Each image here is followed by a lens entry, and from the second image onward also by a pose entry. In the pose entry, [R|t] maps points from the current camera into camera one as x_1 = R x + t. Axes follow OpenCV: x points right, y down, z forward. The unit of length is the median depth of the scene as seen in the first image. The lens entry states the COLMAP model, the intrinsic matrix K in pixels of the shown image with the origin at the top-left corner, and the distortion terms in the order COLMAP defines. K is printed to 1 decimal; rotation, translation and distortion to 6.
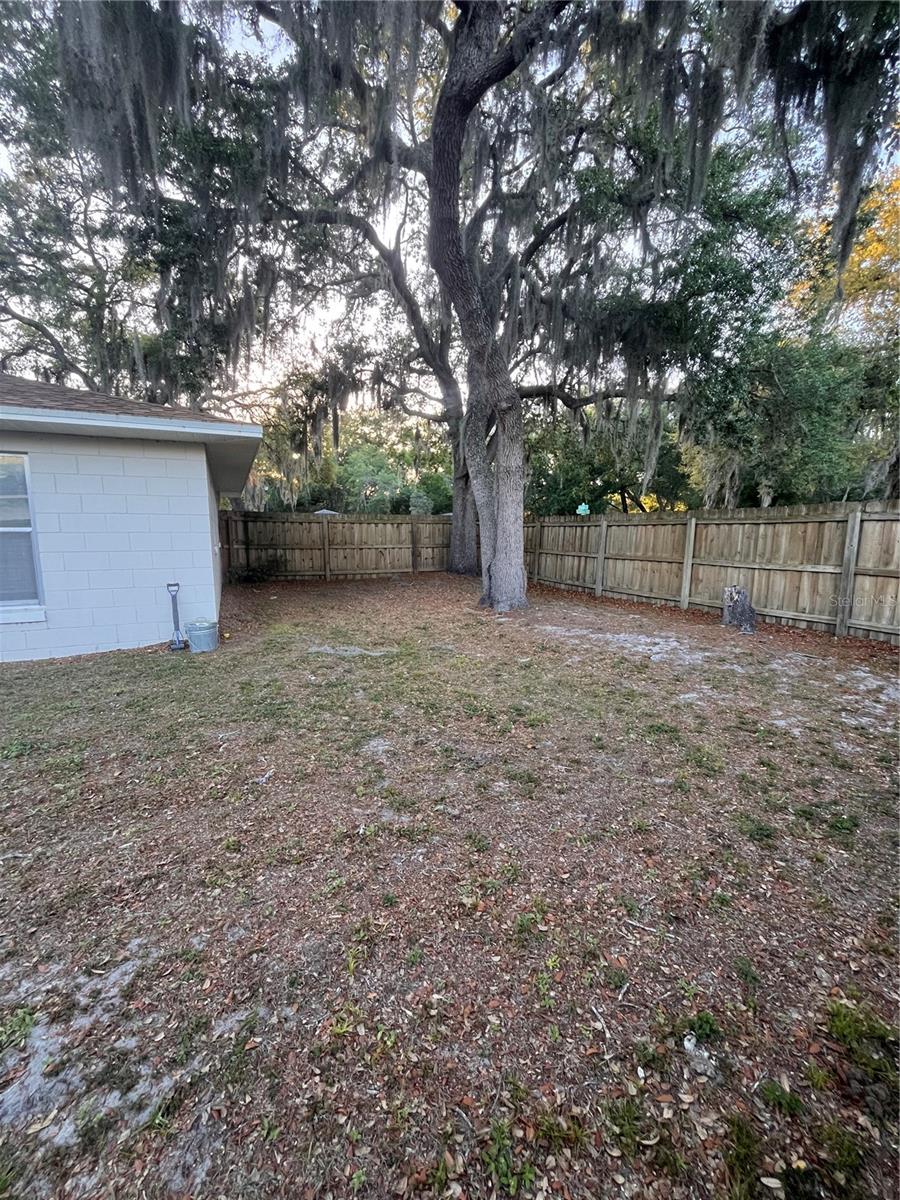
lens RADIAL K [[486.7, 0, 448.4], [0, 486.7, 601.6], [0, 0, 1]] dist [-0.006453, 0.000016]
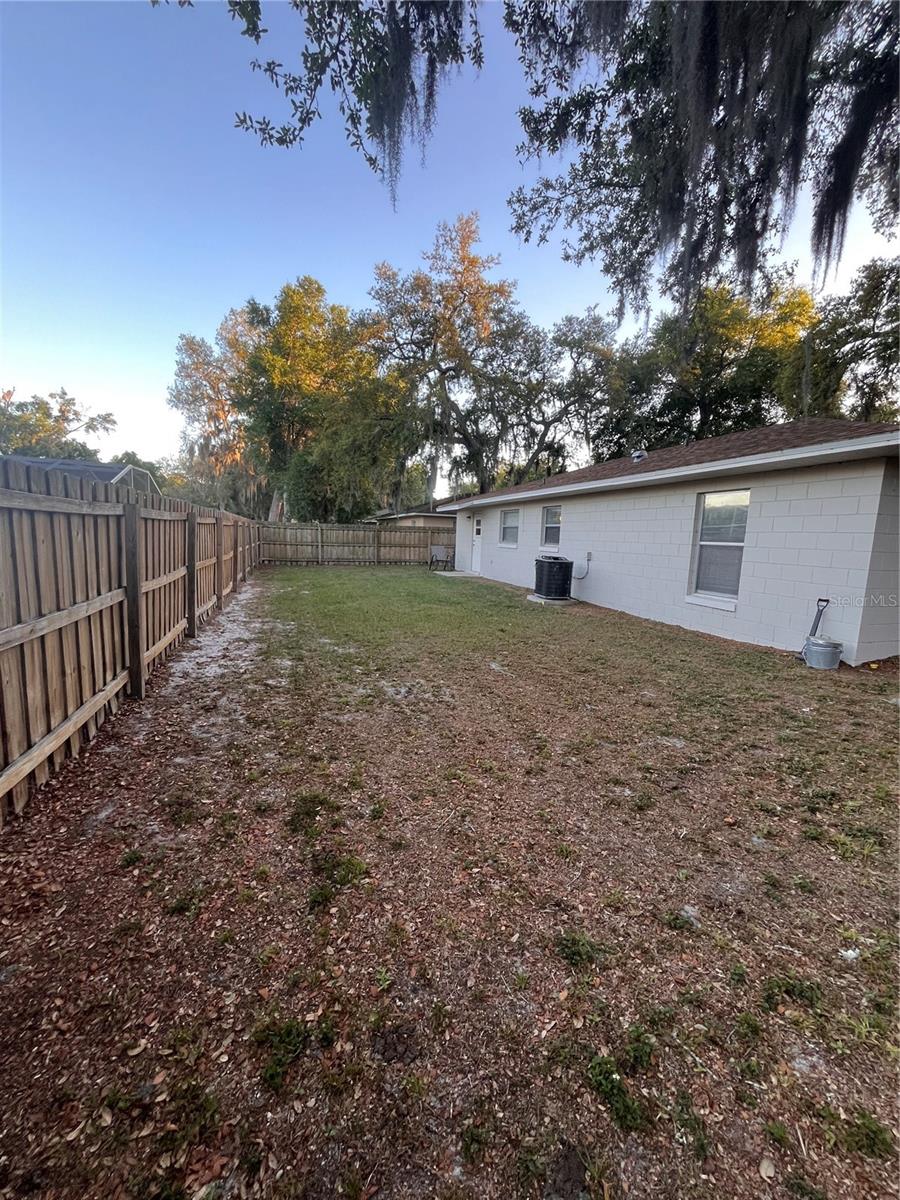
lens RADIAL K [[486.7, 0, 446.2], [0, 486.7, 596.0], [0, 0, 1]] dist [-0.006453, 0.000016]
pose [[-0.128924, 0.117670, -0.984648, 0.944813], [-0.166172, 0.976331, 0.138434, -0.090061], [0.977633, 0.181469, -0.106319, 0.556909]]
